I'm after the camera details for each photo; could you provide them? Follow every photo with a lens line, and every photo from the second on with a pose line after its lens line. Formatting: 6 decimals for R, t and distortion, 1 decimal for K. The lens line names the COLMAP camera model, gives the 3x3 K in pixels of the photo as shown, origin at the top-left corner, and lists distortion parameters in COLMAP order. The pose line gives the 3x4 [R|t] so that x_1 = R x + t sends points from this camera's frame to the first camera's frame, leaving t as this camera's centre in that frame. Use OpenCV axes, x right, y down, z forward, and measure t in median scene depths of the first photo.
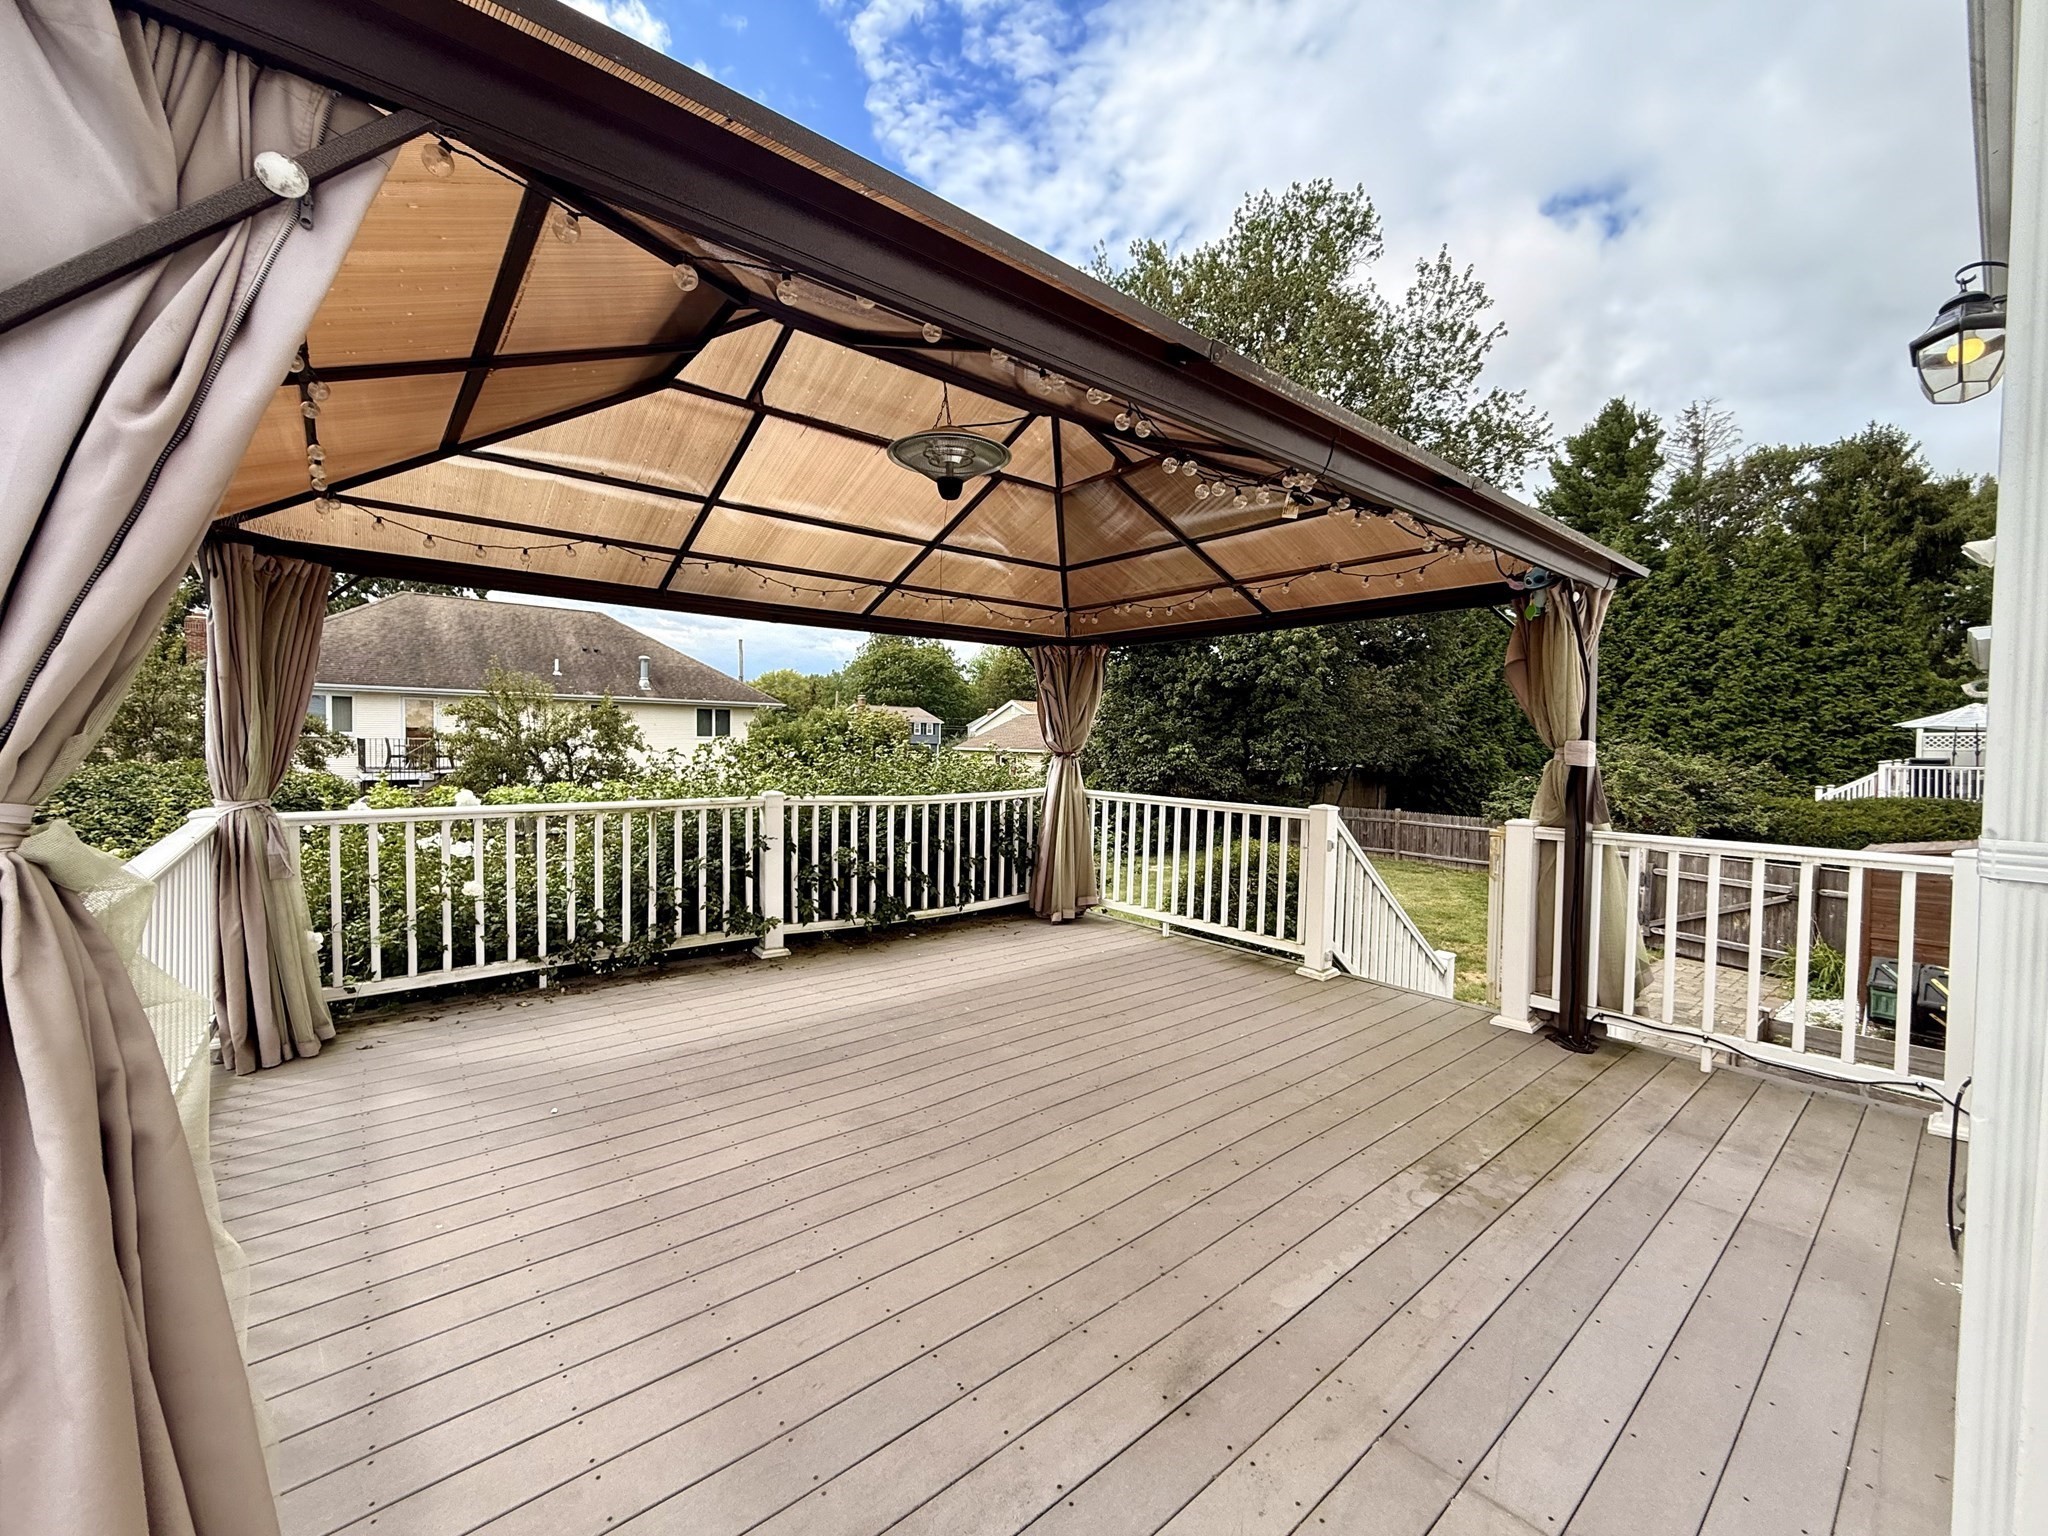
lens RADIAL K [[816.4, 0, 1030.0], [0, 816.4, 767.8], [0, 0, 1]] dist [-0.001476, 0.001127]
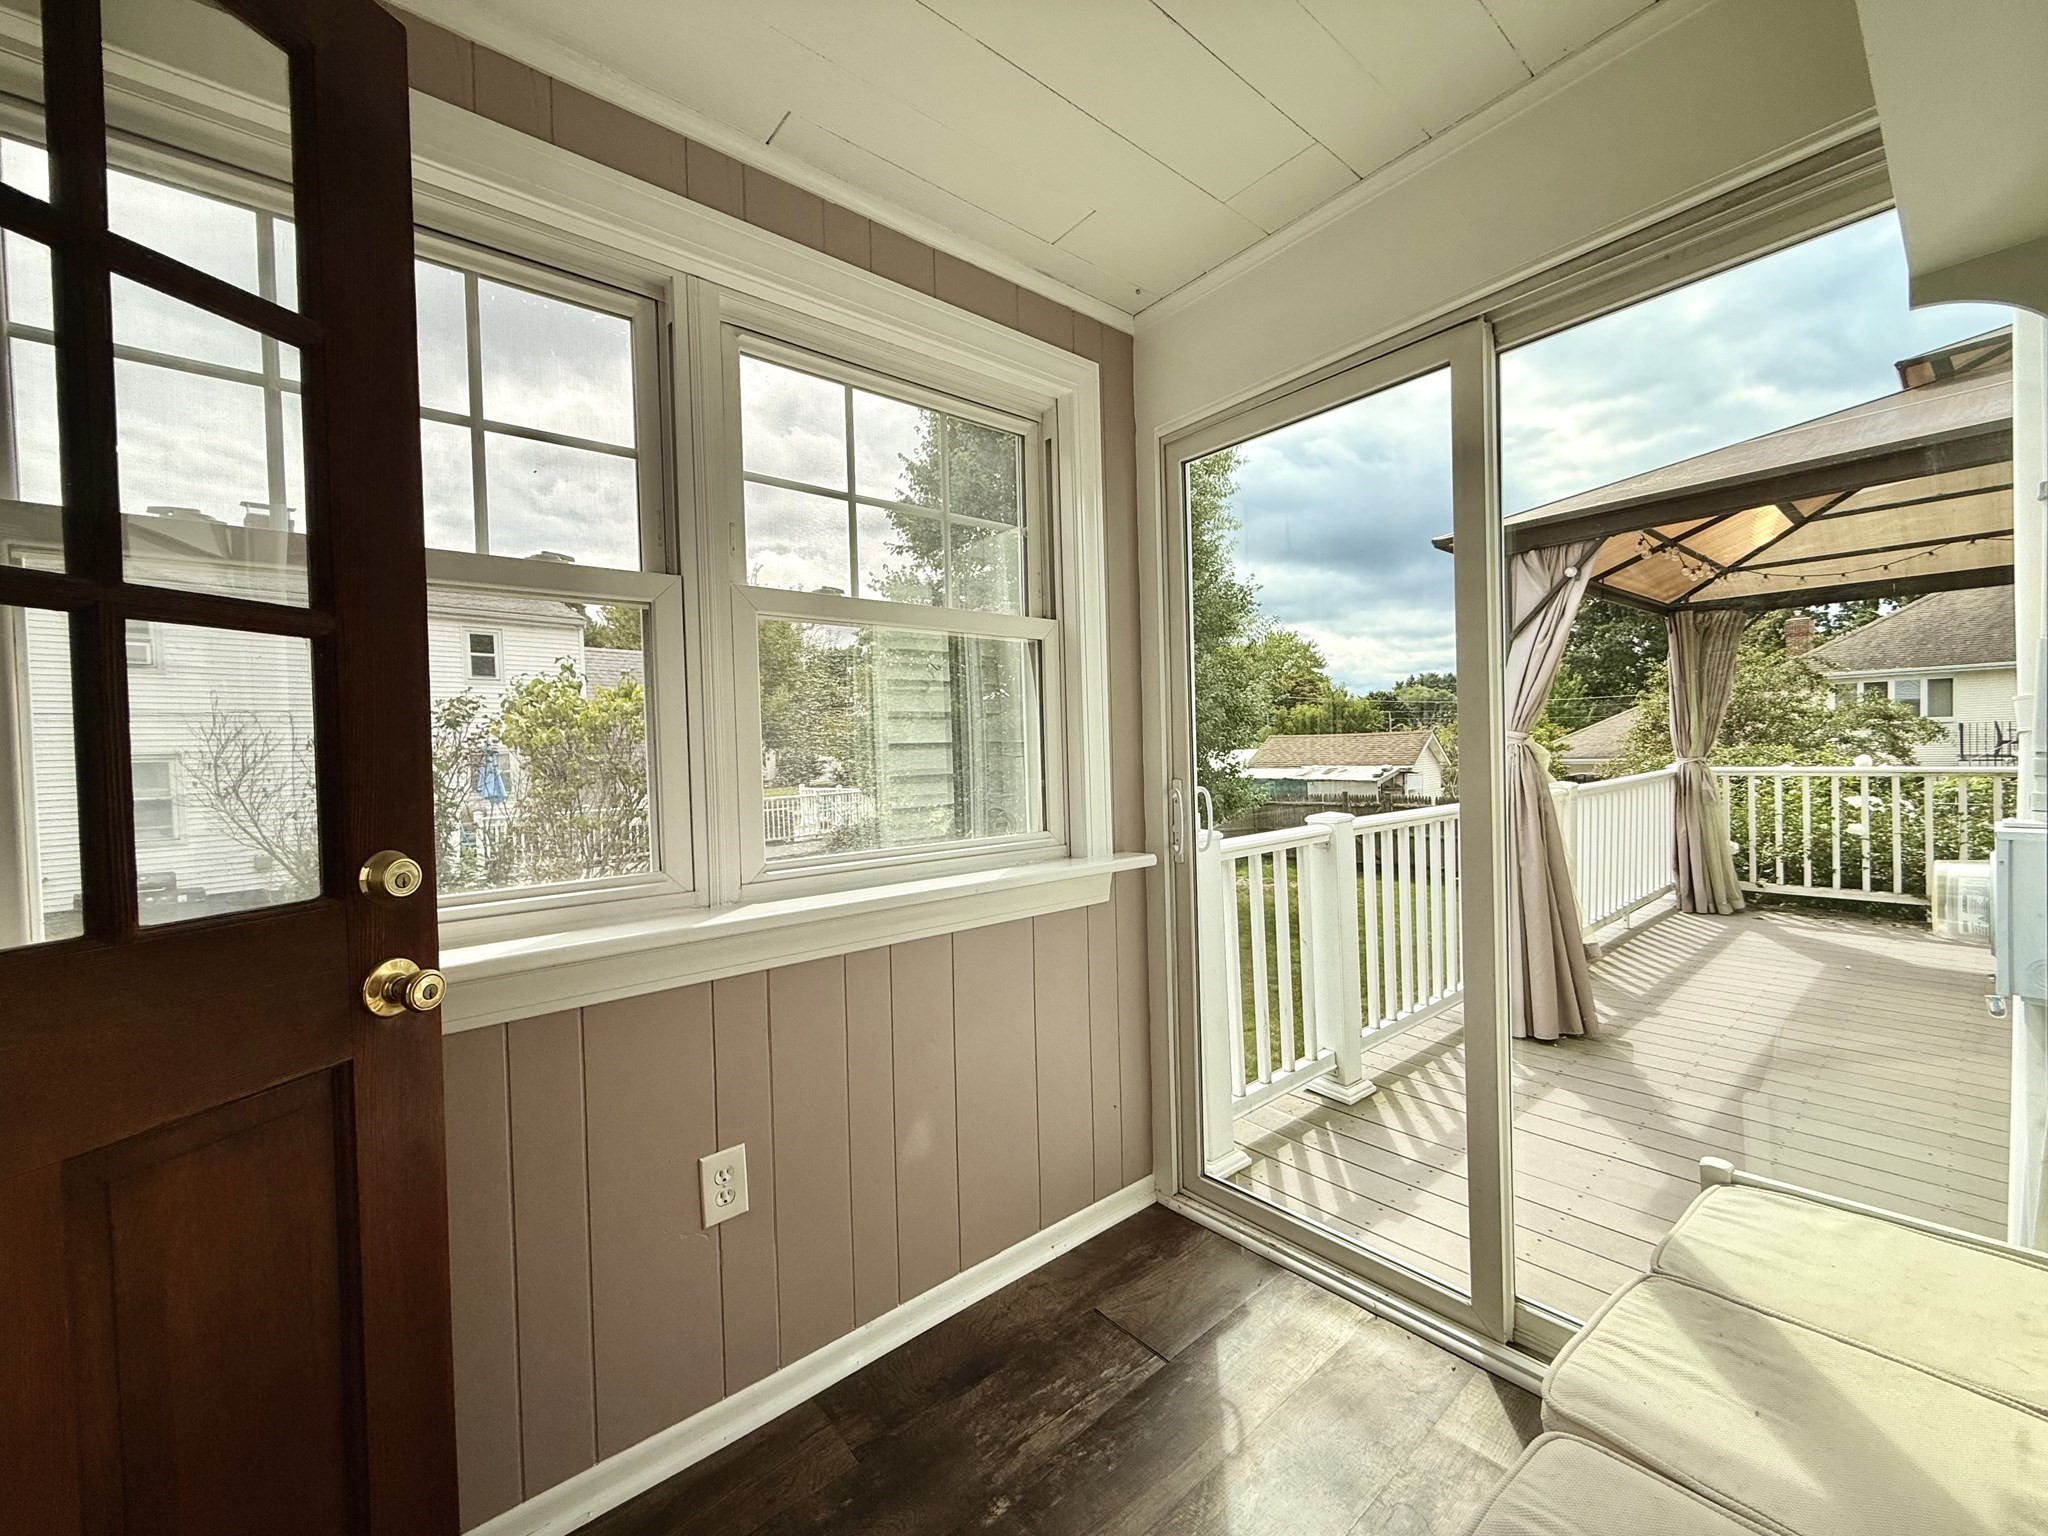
lens RADIAL K [[816.4, 0, 1029.4], [0, 816.4, 764.3], [0, 0, 1]] dist [-0.001476, 0.001127]
pose [[0.007733, 0.006139, -0.999951, 0.615260], [-0.001156, 0.999981, 0.006130, 0.037156], [0.999969, 0.001108, 0.007740, -0.336354]]
